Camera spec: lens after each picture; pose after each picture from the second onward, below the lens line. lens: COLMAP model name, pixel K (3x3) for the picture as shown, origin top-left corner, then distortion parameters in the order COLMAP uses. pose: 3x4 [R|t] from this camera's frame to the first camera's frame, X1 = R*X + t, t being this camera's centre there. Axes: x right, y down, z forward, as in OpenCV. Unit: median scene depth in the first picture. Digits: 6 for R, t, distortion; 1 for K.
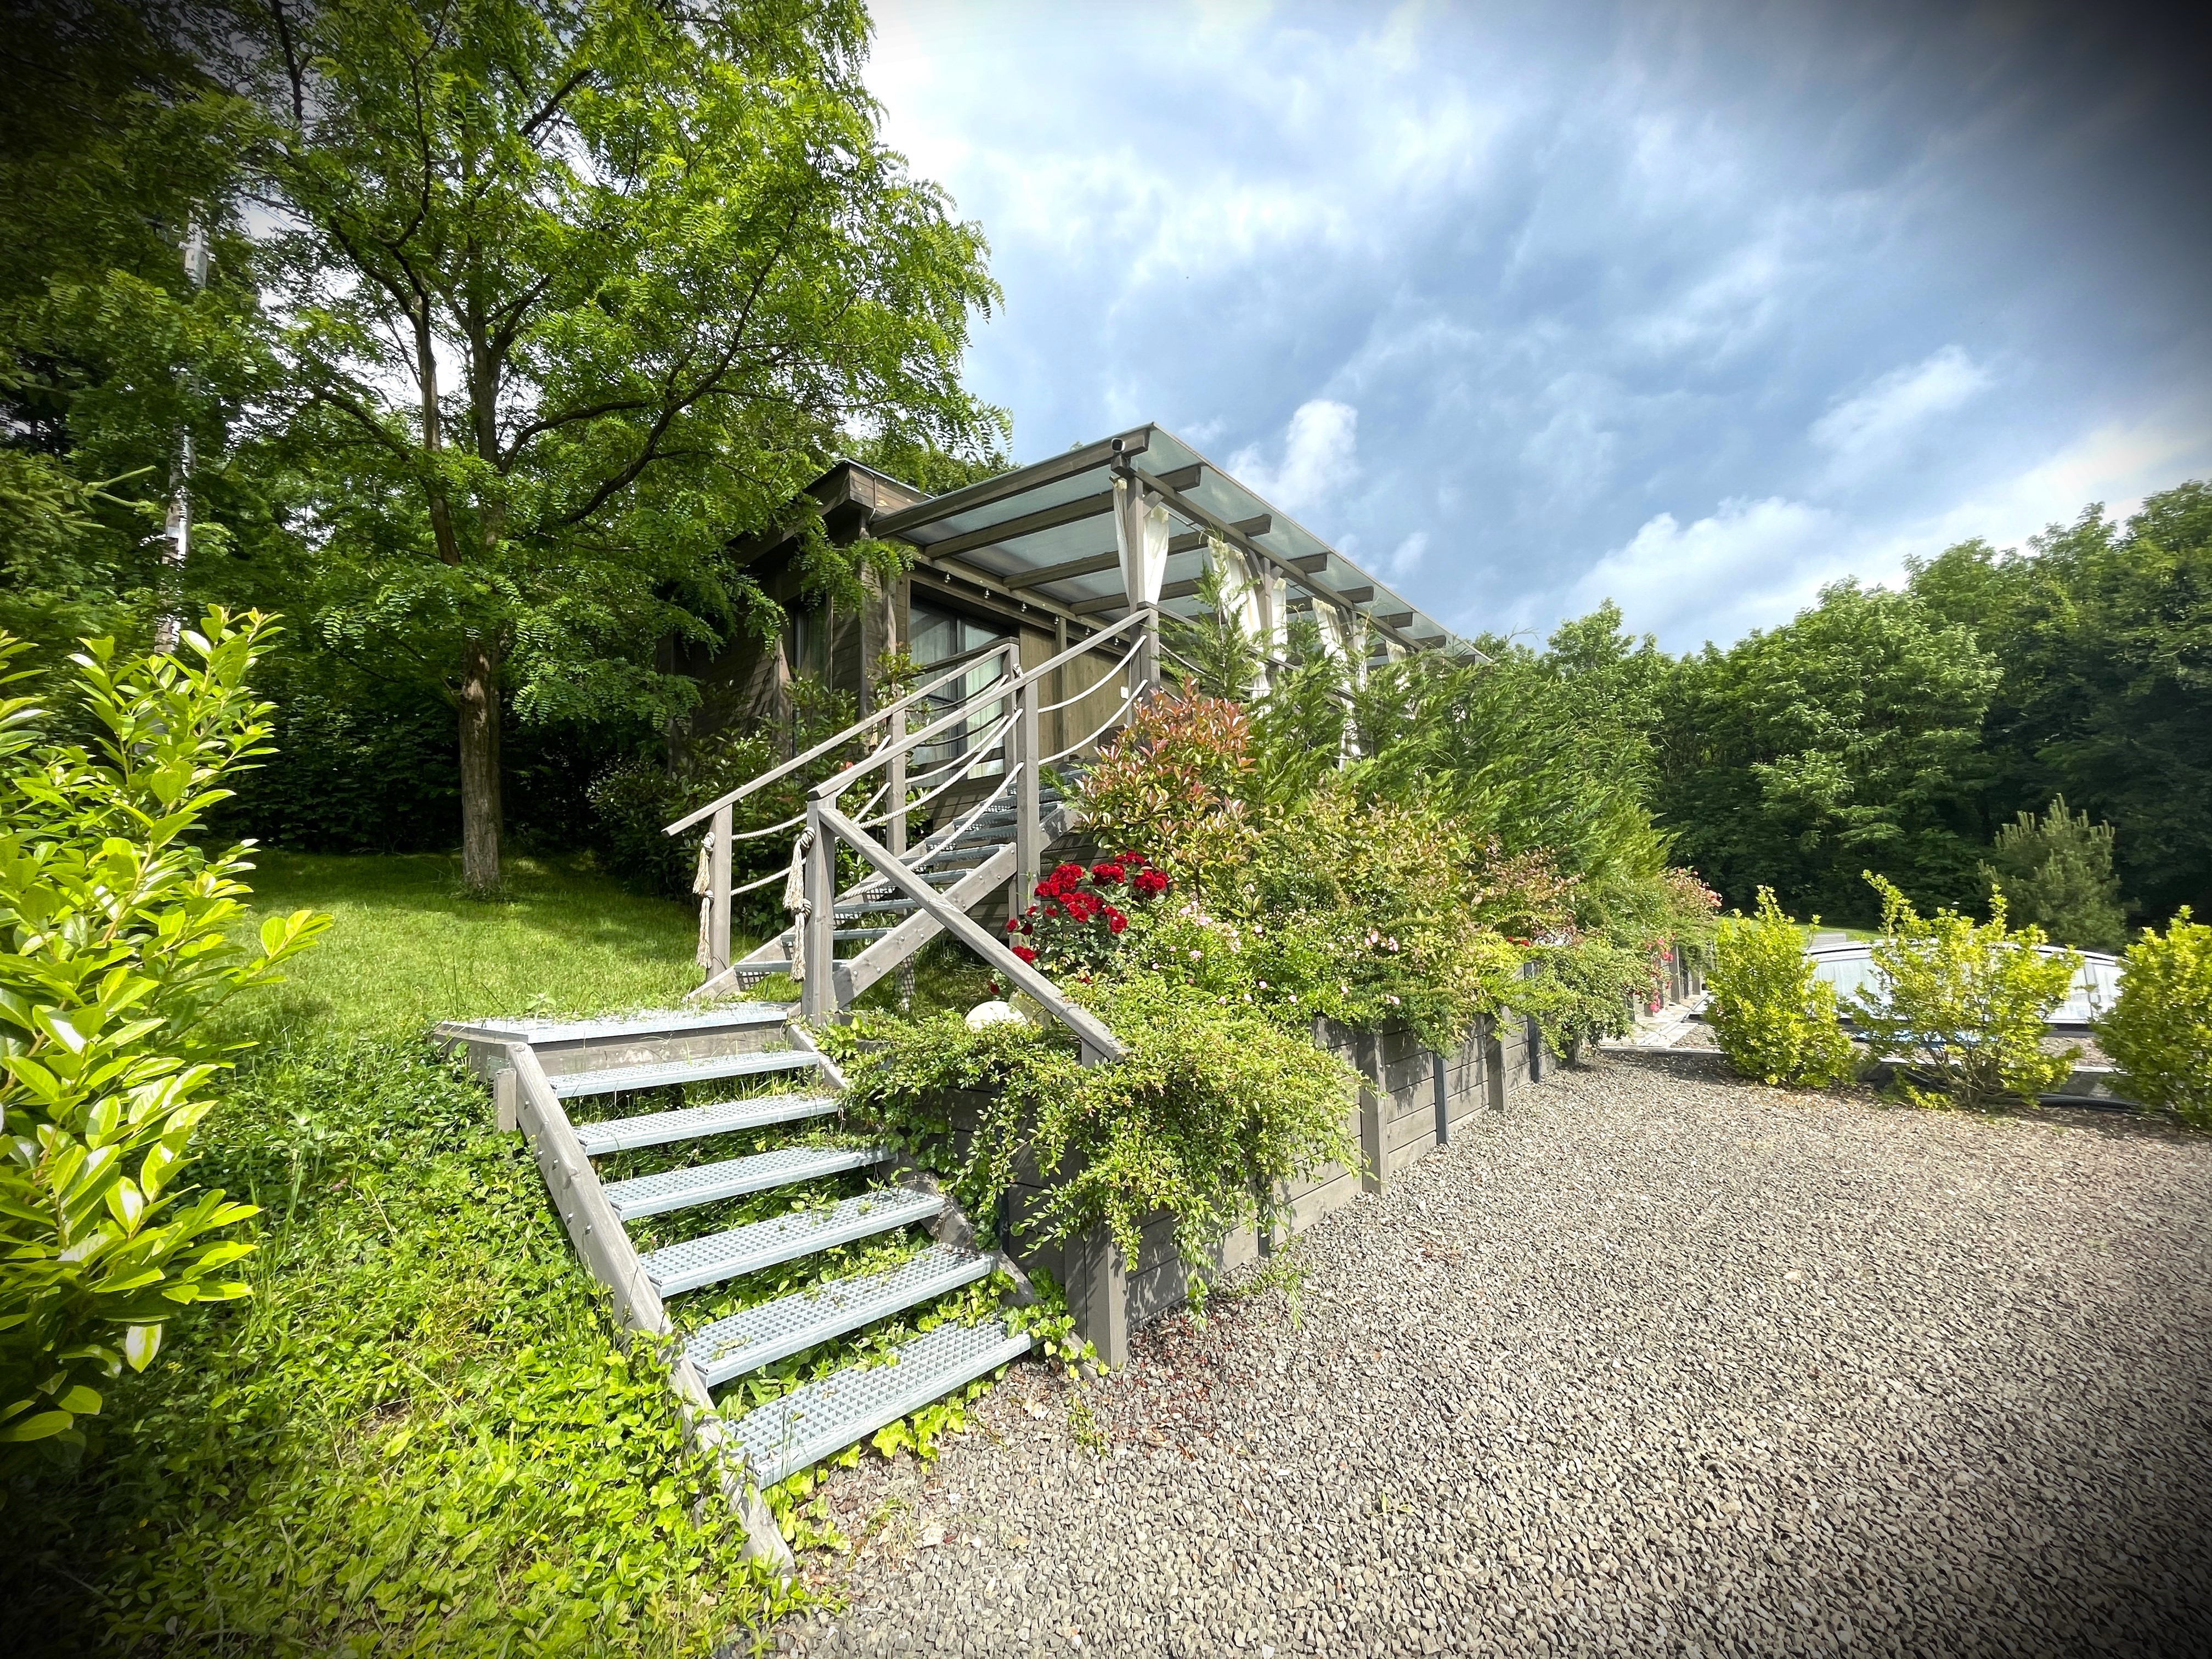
lens RADIAL K [[878.5, 0, 1113.4], [0, 878.5, 822.4], [0, 0, 1]] dist [-0.001819, 0.000143]
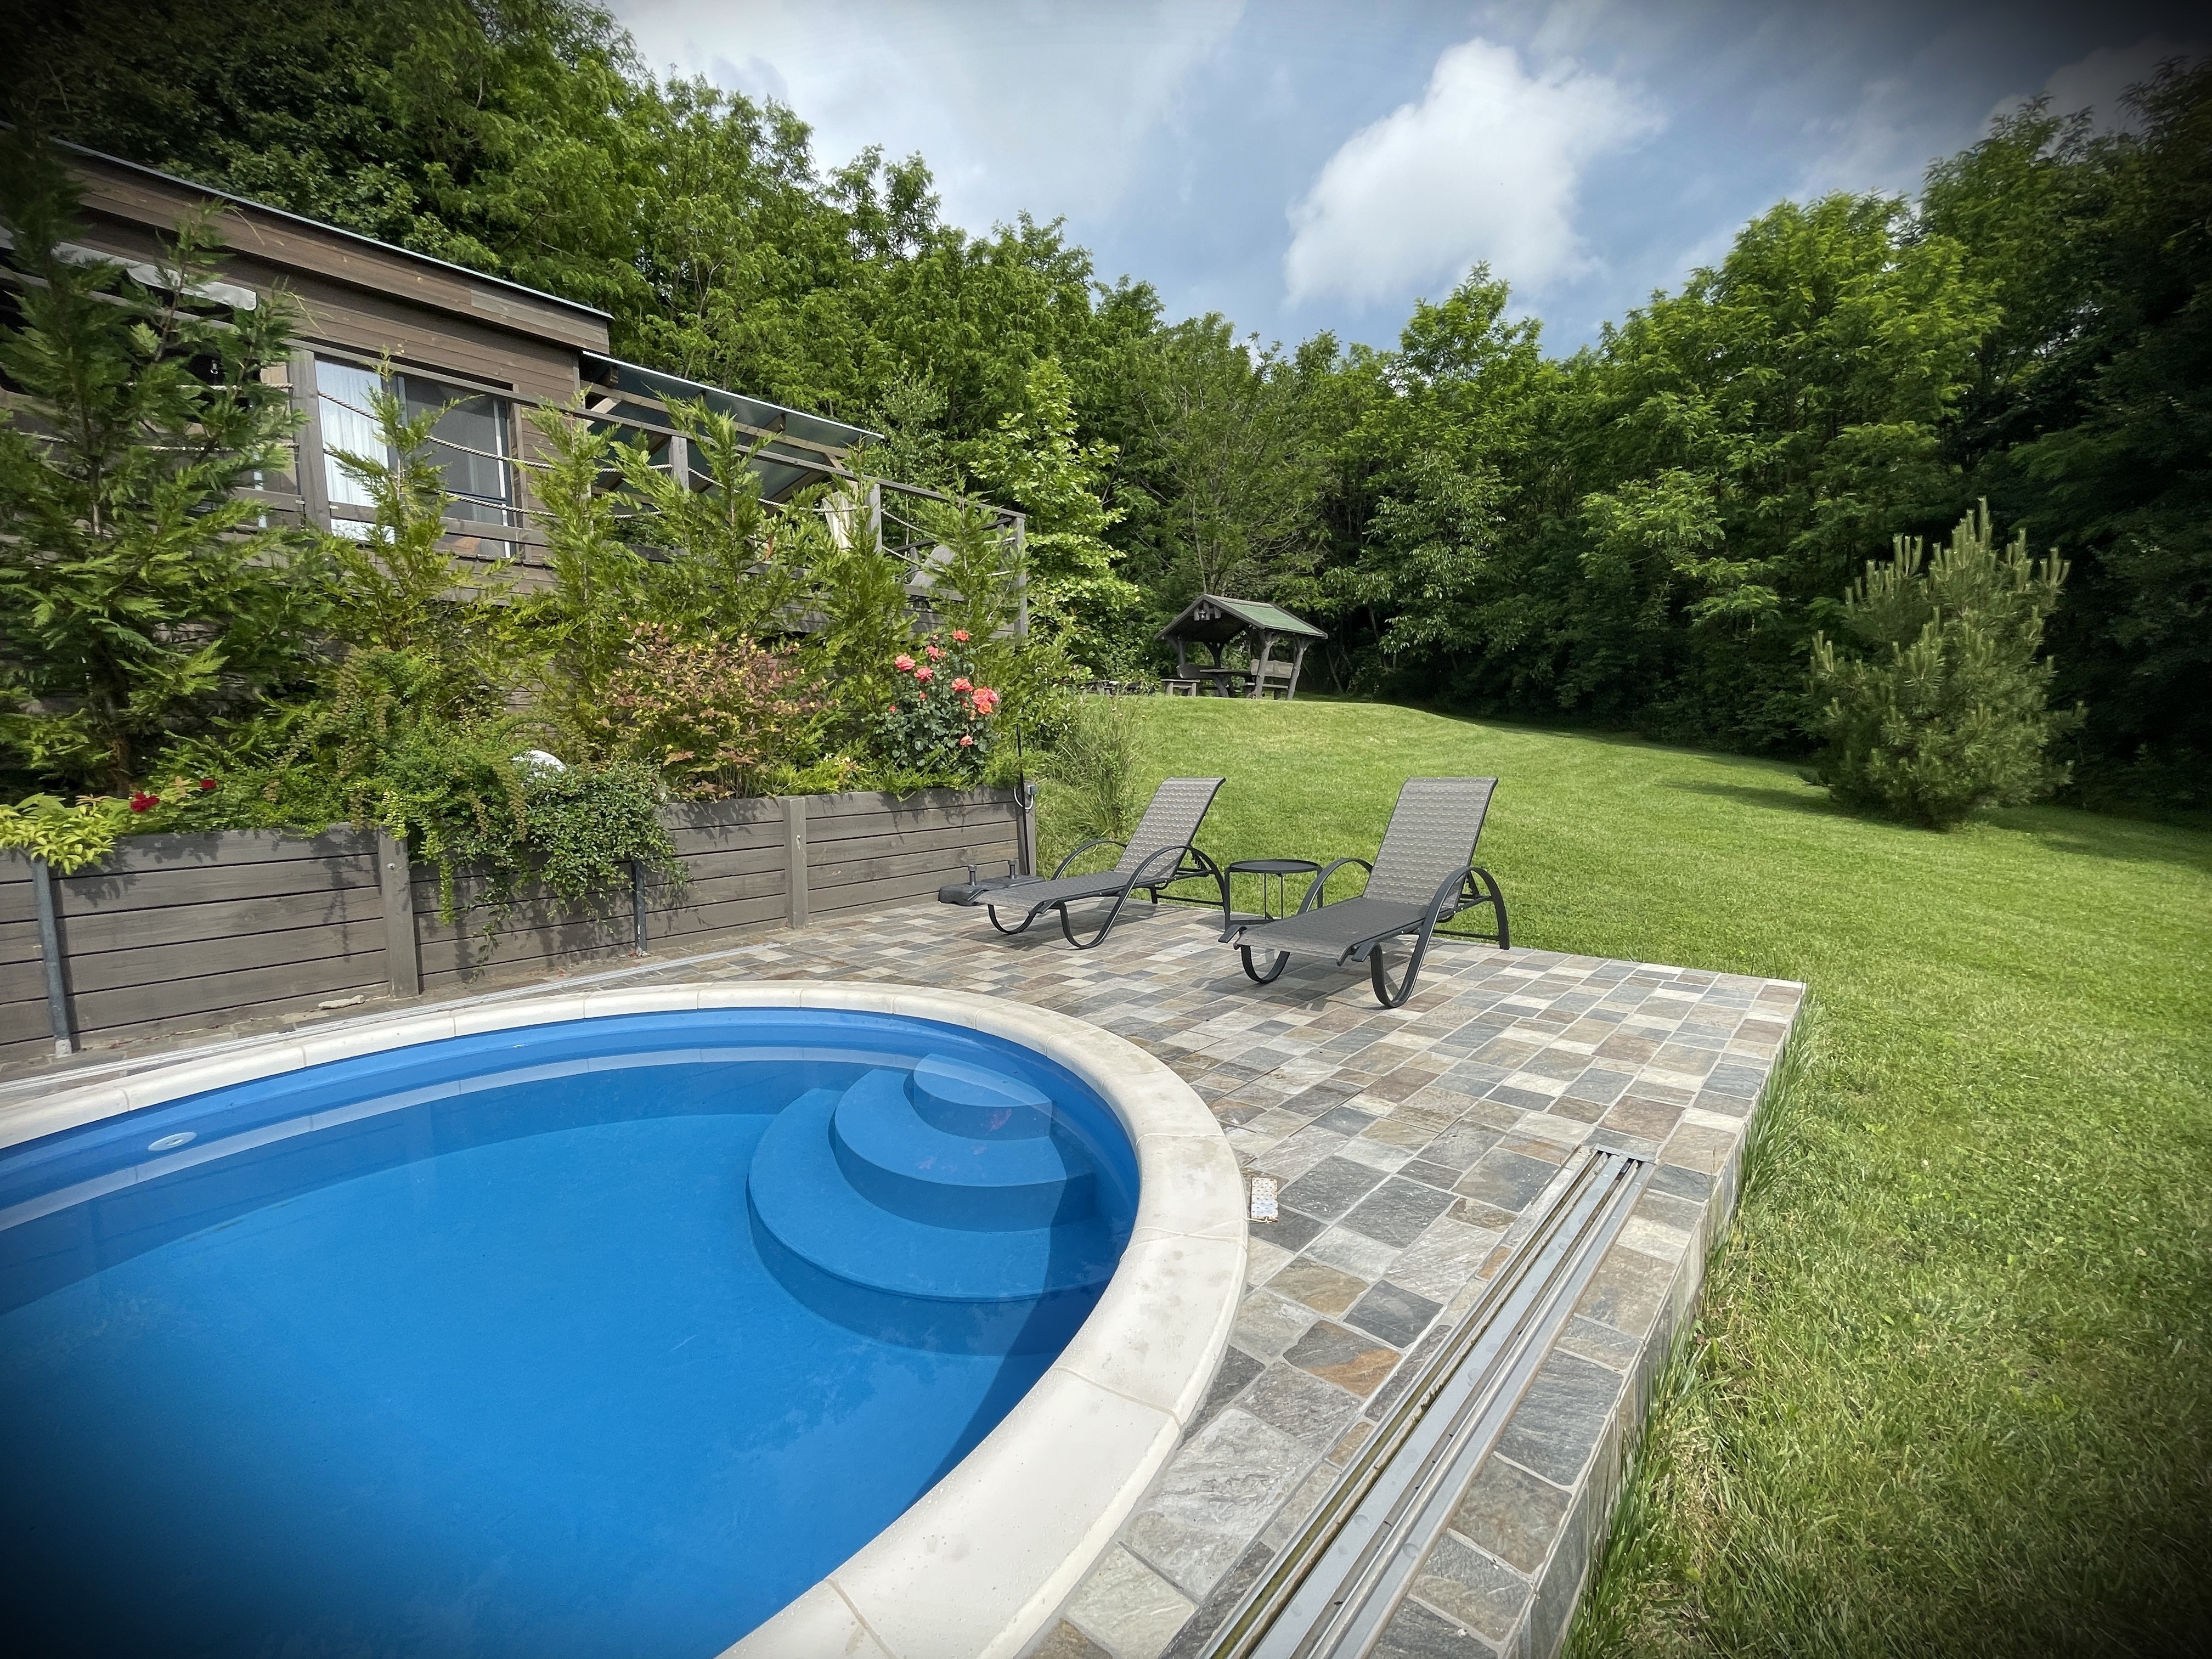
lens RADIAL K [[878.5, 0, 1091.1], [0, 878.5, 805.5], [0, 0, 1]] dist [-0.001819, 0.000143]
pose [[0.998030, 0.027783, -0.056243, 0.433727], [-0.015688, 0.978627, 0.205045, 0.032973], [0.060737, -0.203759, 0.977135, 0.316868]]
